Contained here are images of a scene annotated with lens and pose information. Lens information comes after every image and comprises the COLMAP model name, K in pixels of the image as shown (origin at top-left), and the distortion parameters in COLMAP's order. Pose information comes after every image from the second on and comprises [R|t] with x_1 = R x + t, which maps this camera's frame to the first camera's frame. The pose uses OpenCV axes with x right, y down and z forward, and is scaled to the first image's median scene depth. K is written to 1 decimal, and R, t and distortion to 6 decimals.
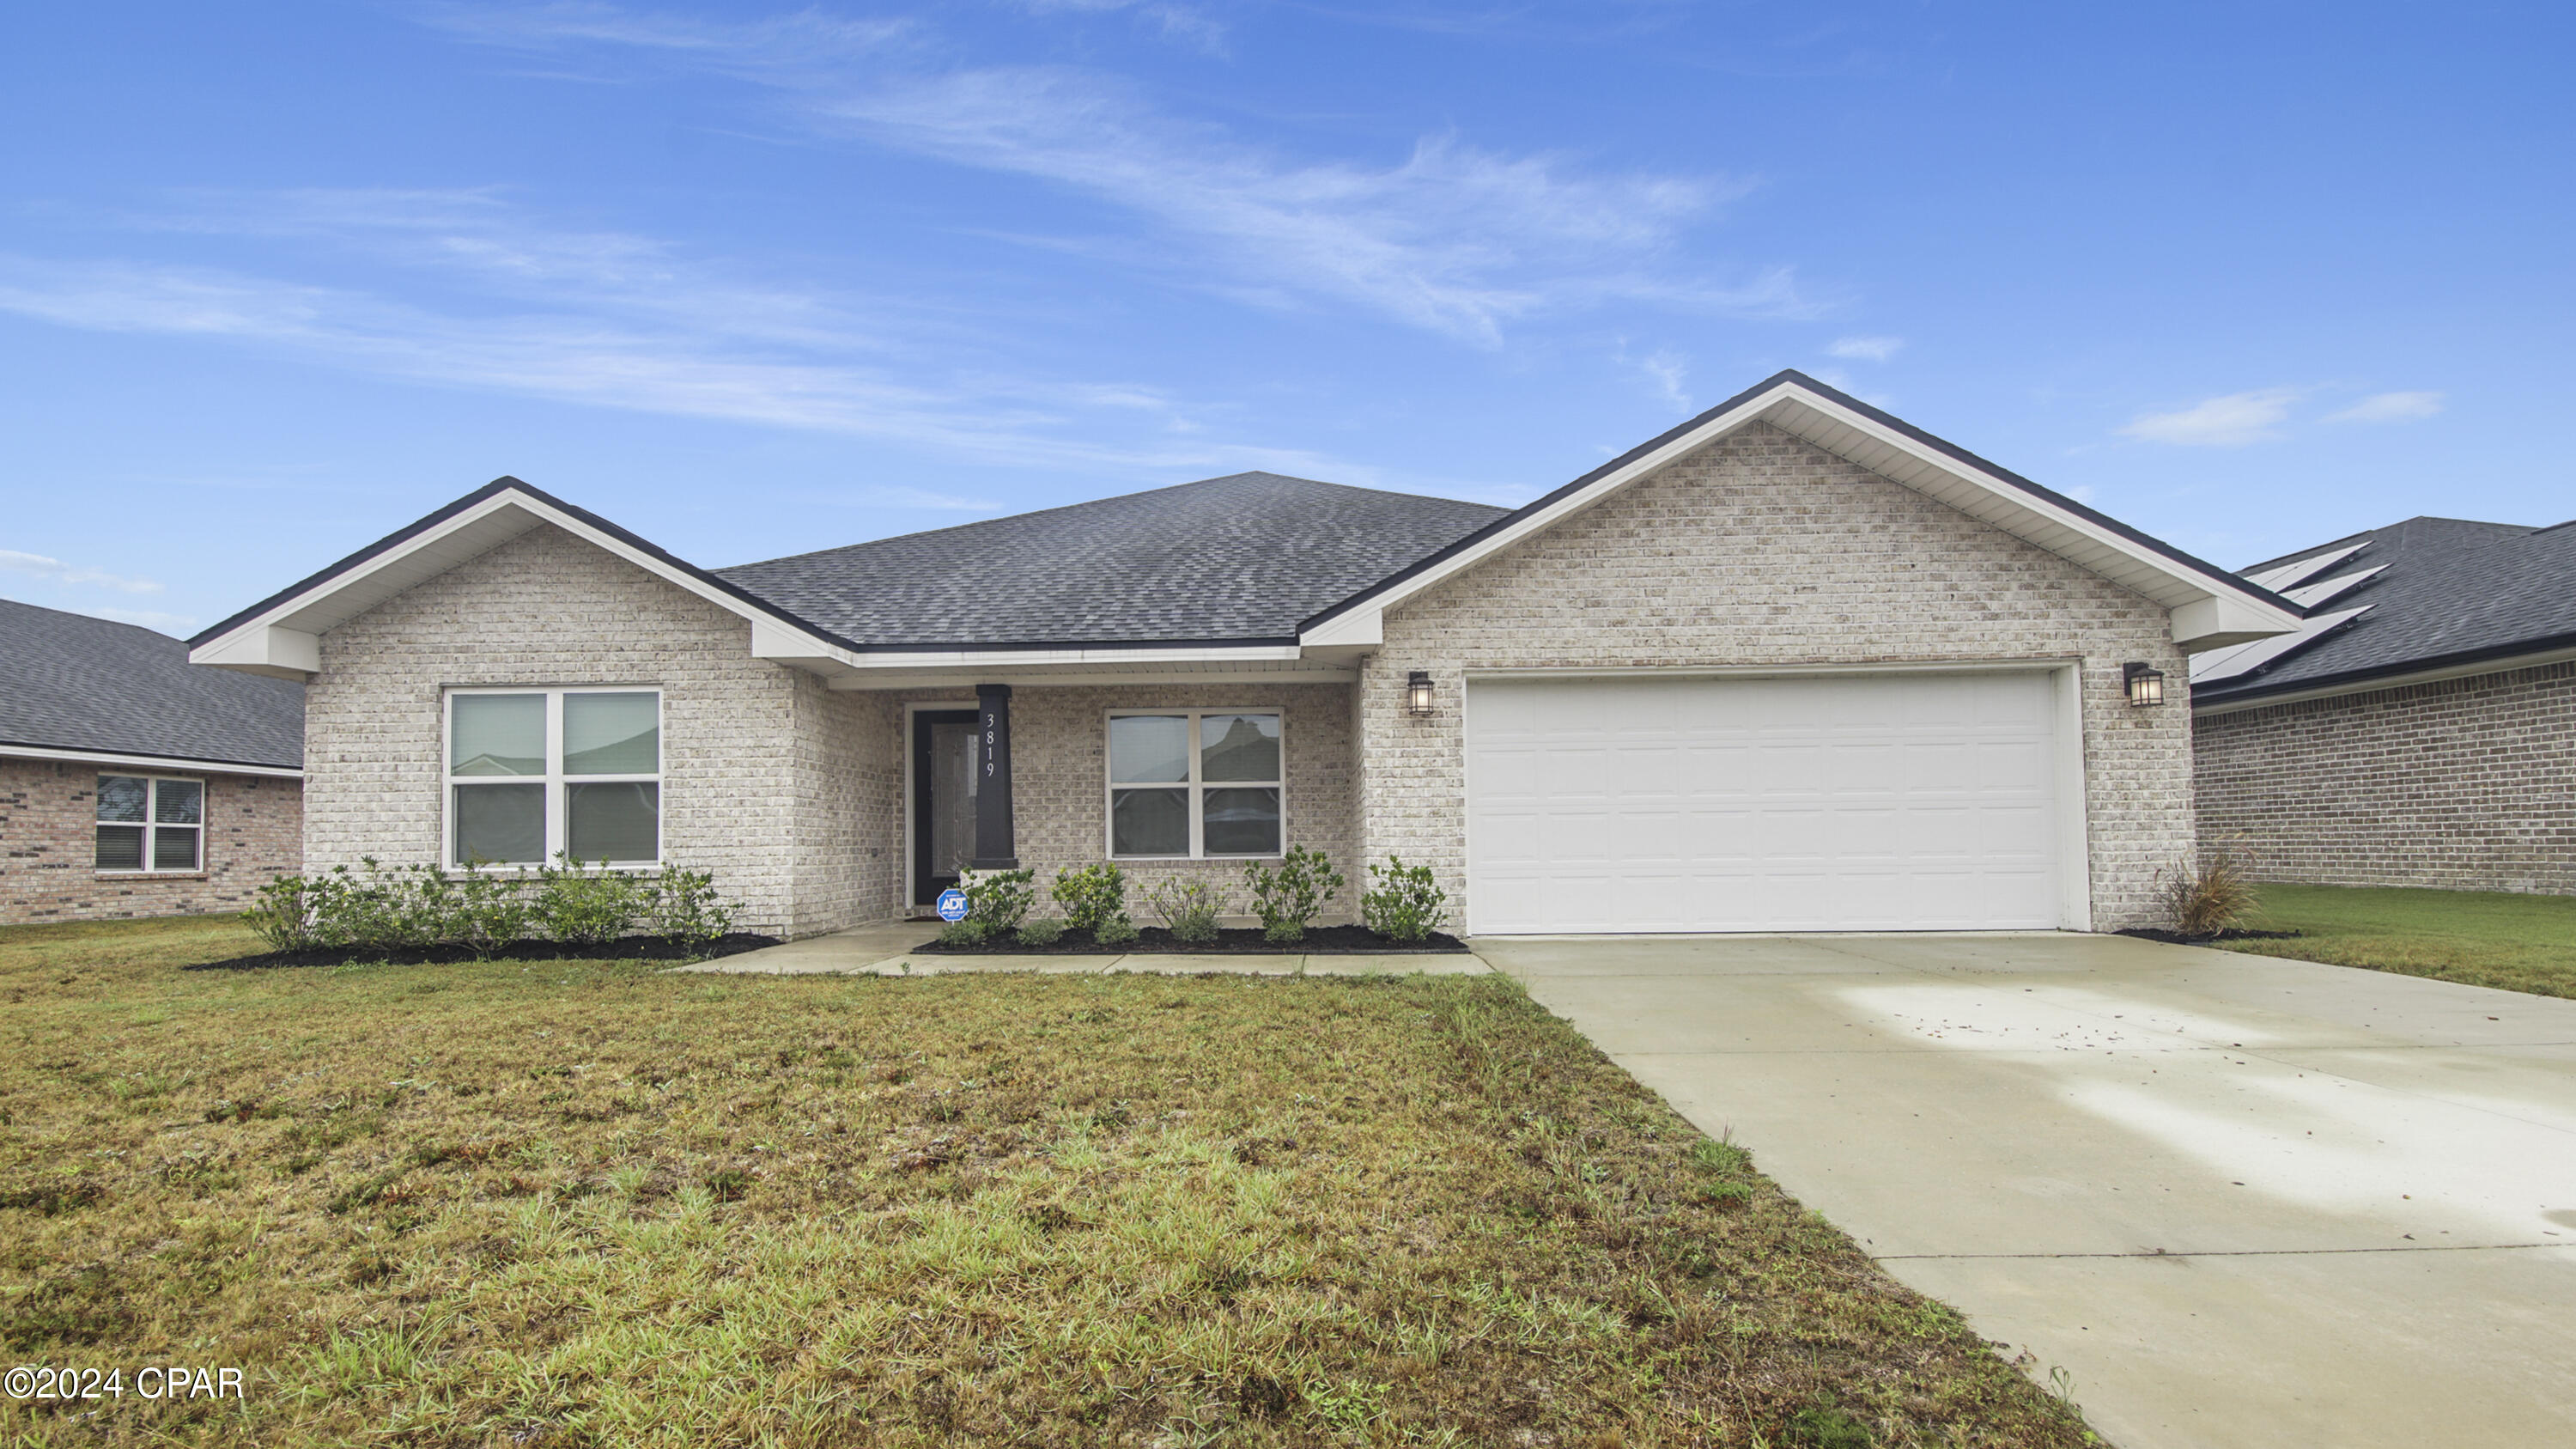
lens RADIAL K [[1125.8, 0, 1279.2], [0, 1125.8, 821.5], [0, 0, 1]] dist [0.040688, -0.000172]
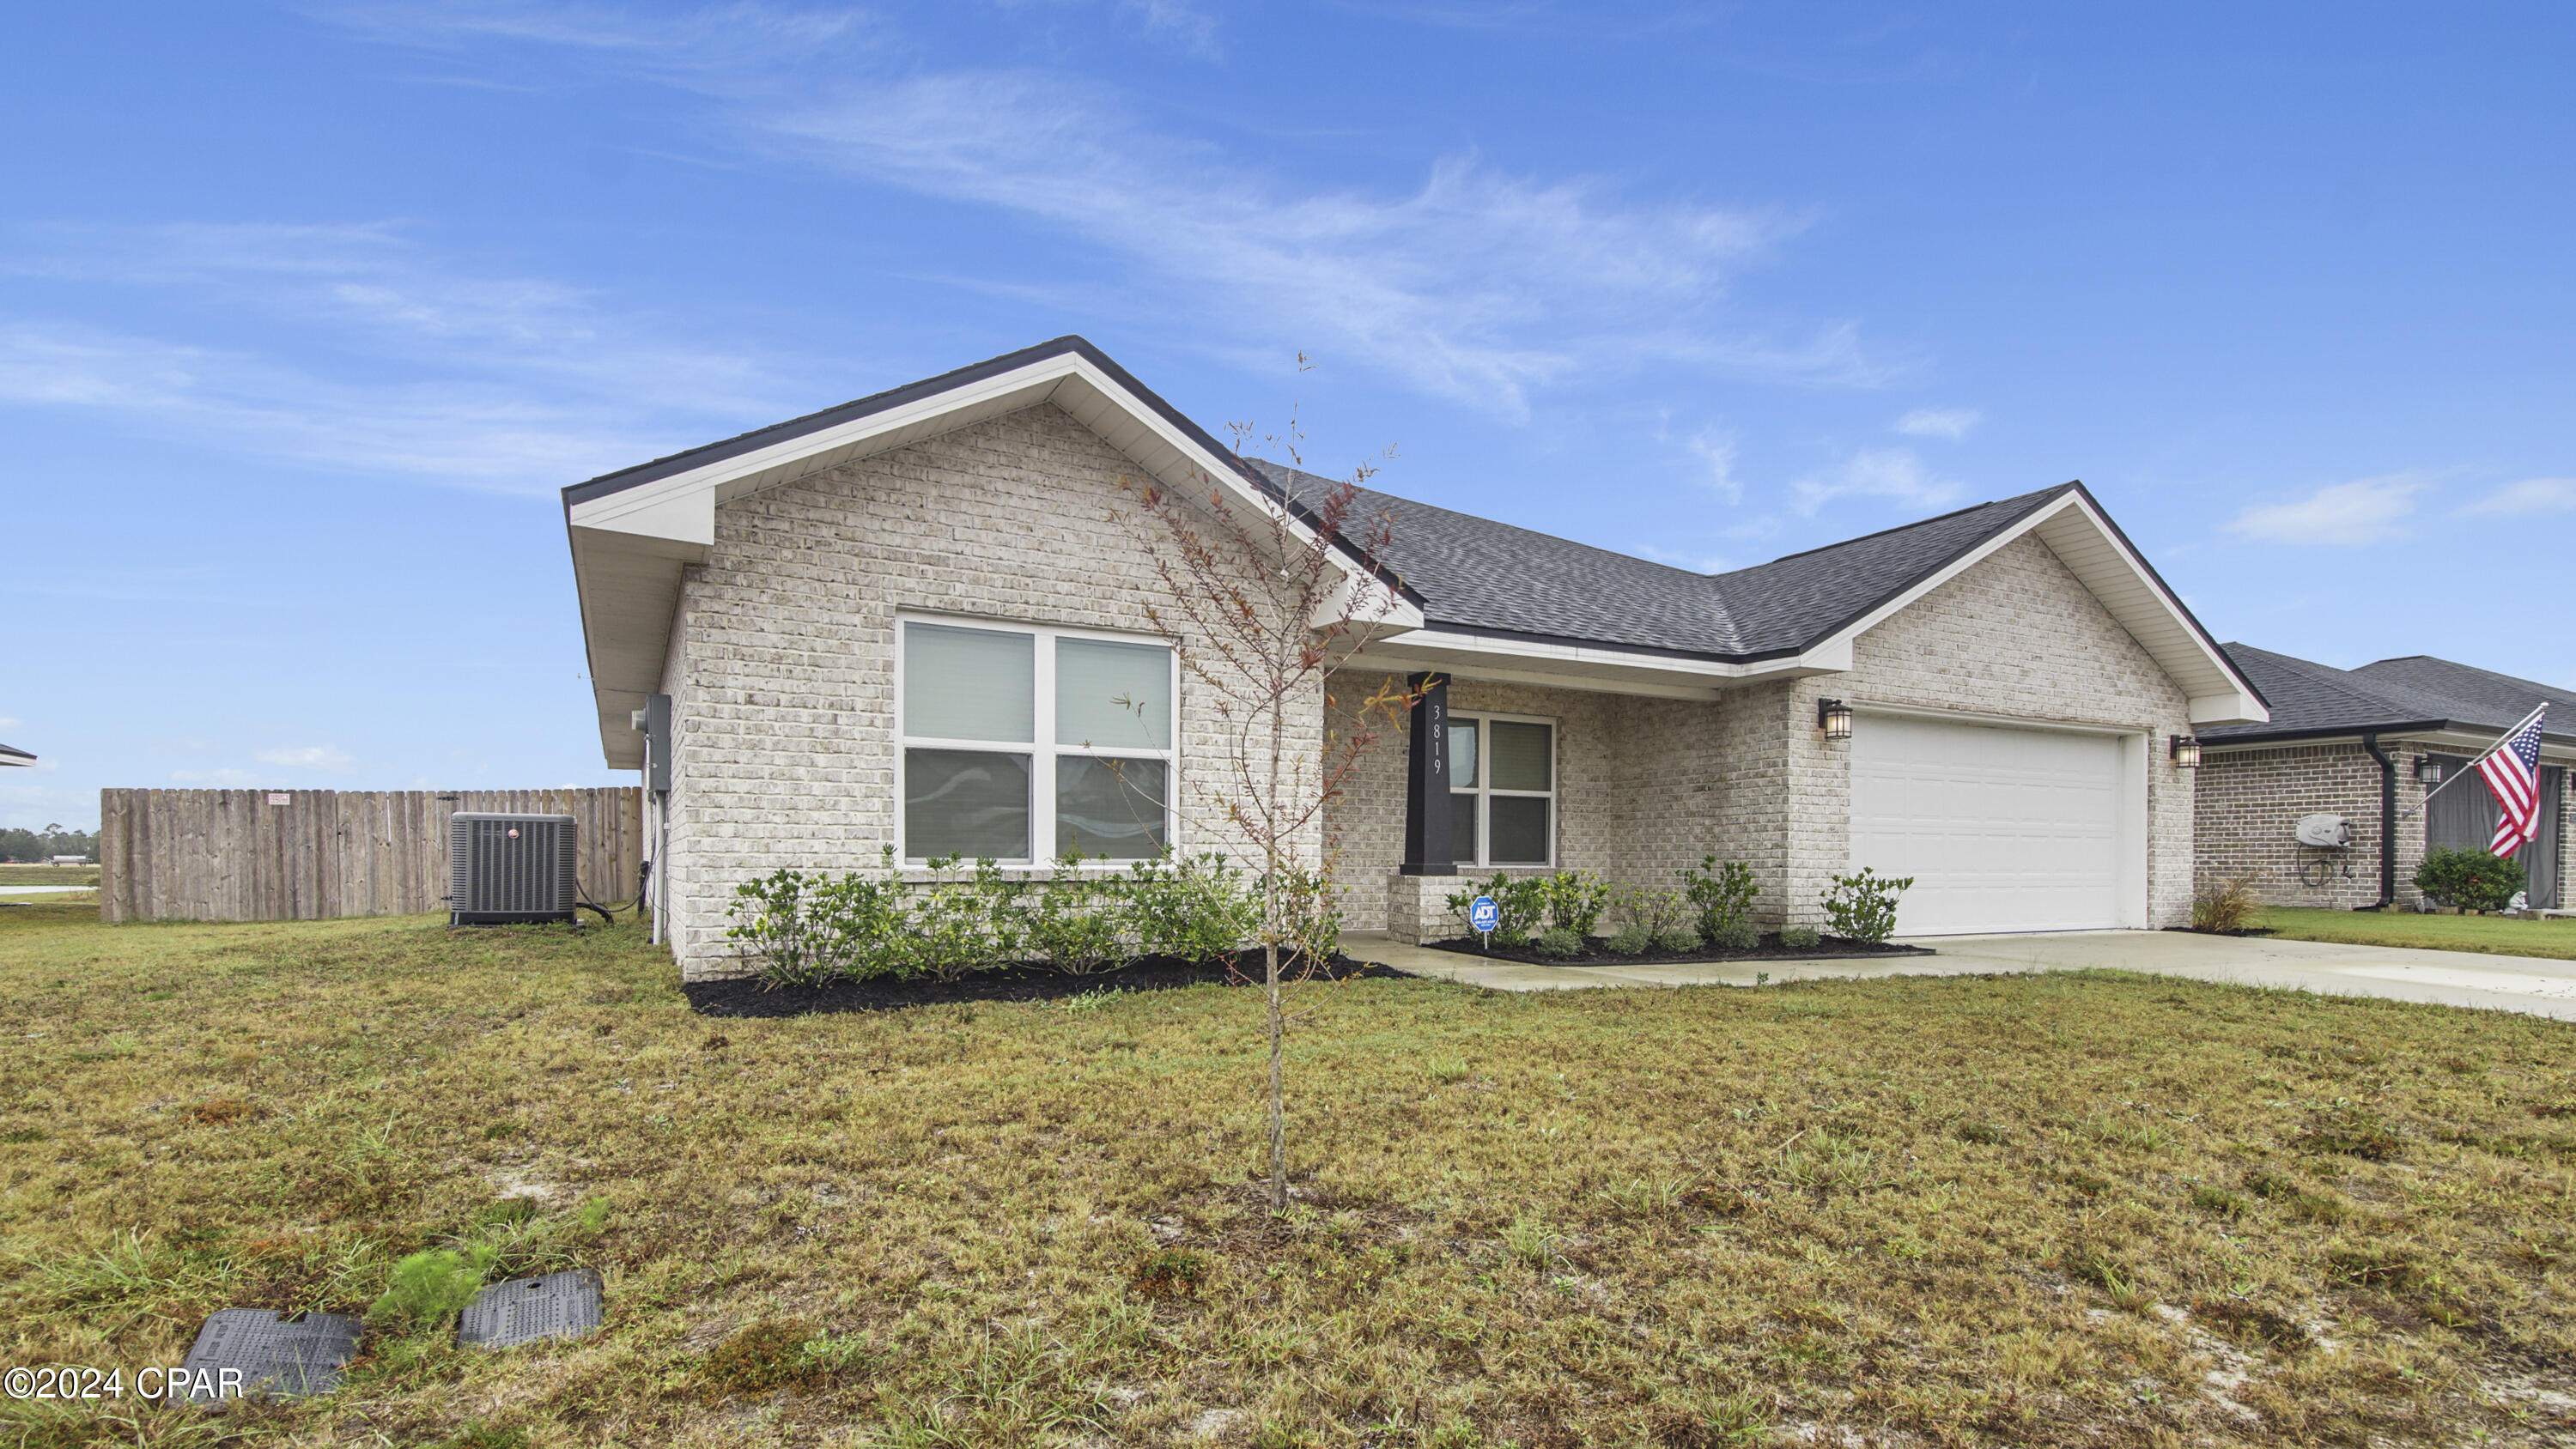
lens RADIAL K [[1131.3, 0, 1289.4], [0, 1131.3, 871.1], [0, 0, 1]] dist [0.039743, -0.000129]
pose [[0.883051, 0.013033, 0.469096, -0.846656], [-0.027970, 0.999299, 0.024888, 0.020464], [-0.468443, -0.035098, 0.882796, 0.262146]]
